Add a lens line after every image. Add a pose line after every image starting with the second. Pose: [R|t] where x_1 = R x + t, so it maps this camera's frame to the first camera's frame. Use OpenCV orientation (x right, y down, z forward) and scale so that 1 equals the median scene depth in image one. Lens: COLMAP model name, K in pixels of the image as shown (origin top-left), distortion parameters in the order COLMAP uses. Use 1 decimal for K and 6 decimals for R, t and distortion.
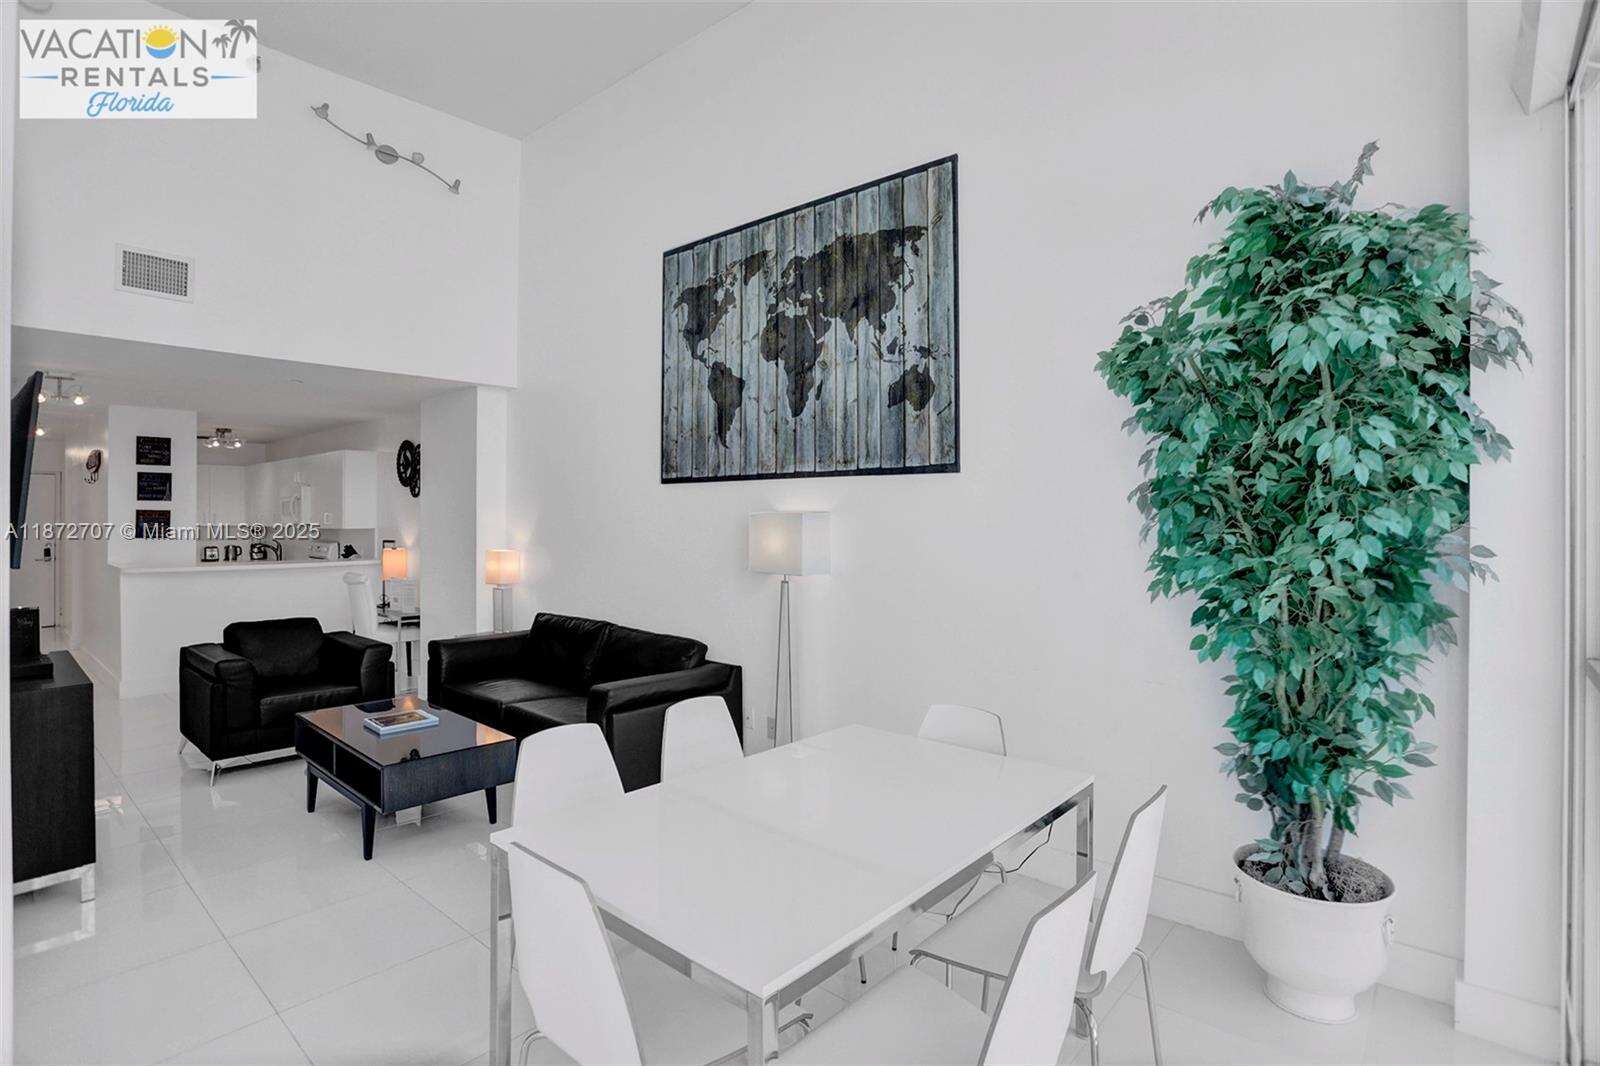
lens RADIAL K [[785.5, 0, 767.9], [0, 785.5, 514.7], [0, 0, 1]] dist [-0.054460, 0.018082]
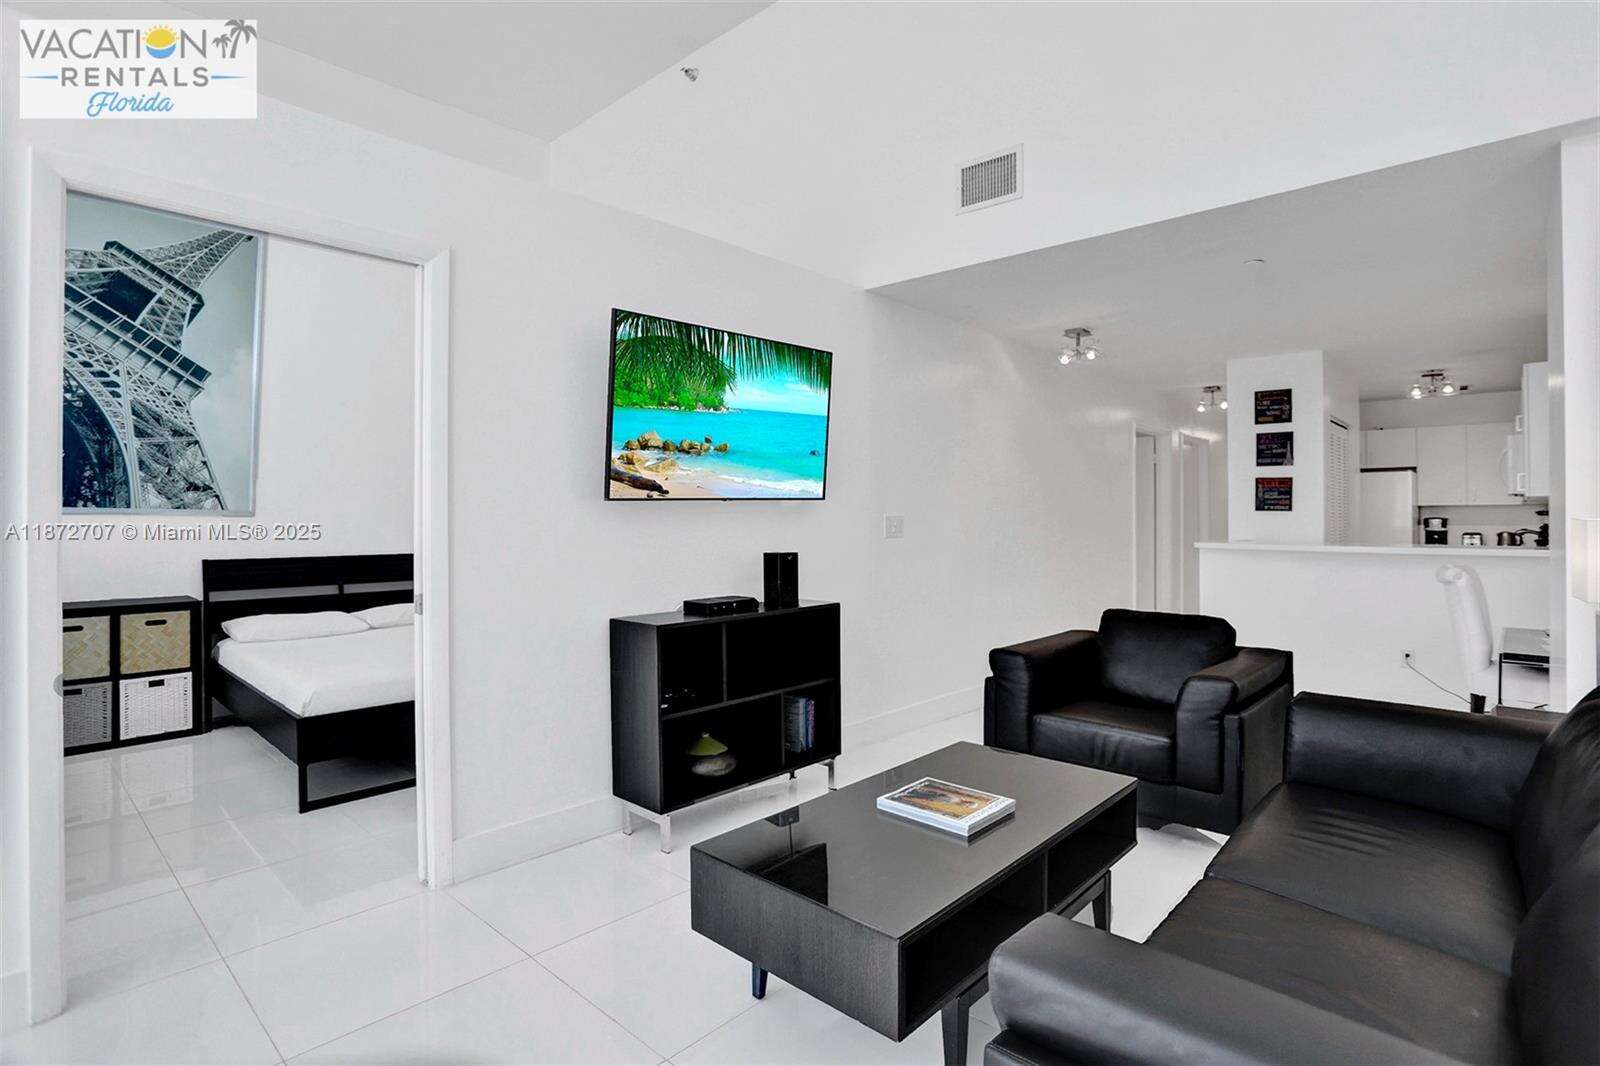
lens RADIAL K [[785.5, 0, 792.7], [0, 785.5, 517.0], [0, 0, 1]] dist [-0.054460, 0.018082]
pose [[-0.008949, -0.001640, -0.999959, 0.040663], [0.001797, 0.999997, -0.001656, 0.037341], [0.999958, -0.001811, -0.008946, 0.477450]]
